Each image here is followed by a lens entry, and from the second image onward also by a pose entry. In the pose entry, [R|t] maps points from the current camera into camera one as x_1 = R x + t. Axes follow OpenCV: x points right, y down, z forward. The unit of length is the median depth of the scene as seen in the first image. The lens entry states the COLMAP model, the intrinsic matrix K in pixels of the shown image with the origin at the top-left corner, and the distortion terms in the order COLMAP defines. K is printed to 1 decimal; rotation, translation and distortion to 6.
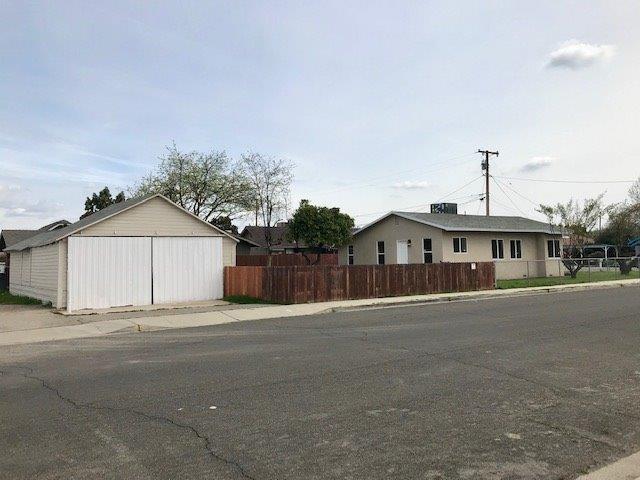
lens RADIAL K [[528.3, 0, 329.4], [0, 528.3, 238.1], [0, 0, 1]] dist [0.028778, -0.014426]
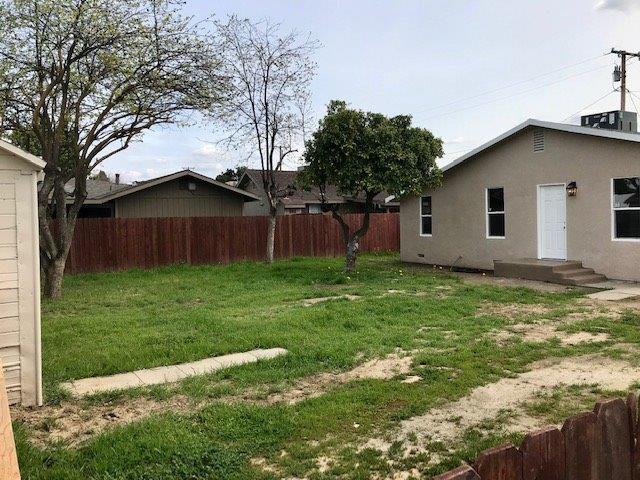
lens RADIAL K [[525.6, 0, 321.2], [0, 525.6, 228.0], [0, 0, 1]] dist [0.052476, -0.076273]
pose [[0.996621, -0.000188, -0.082142, -0.022457], [0.005113, 0.998201, 0.059744, 0.013921], [0.081983, -0.059962, 0.994828, 0.518908]]
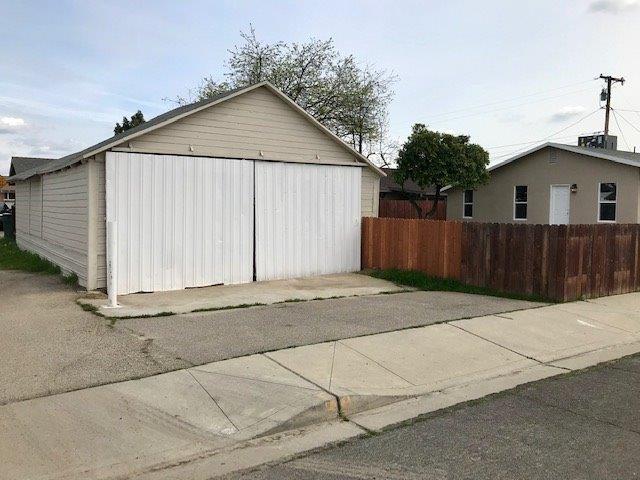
lens RADIAL K [[530.9, 0, 320.9], [0, 530.9, 225.9], [0, 0, 1]] dist [0.019795, -0.005307]
pose [[0.998382, 0.031776, -0.047165, -0.142659], [-0.028039, 0.996567, 0.077897, 0.012506], [0.049478, -0.076449, 0.995845, 0.270642]]
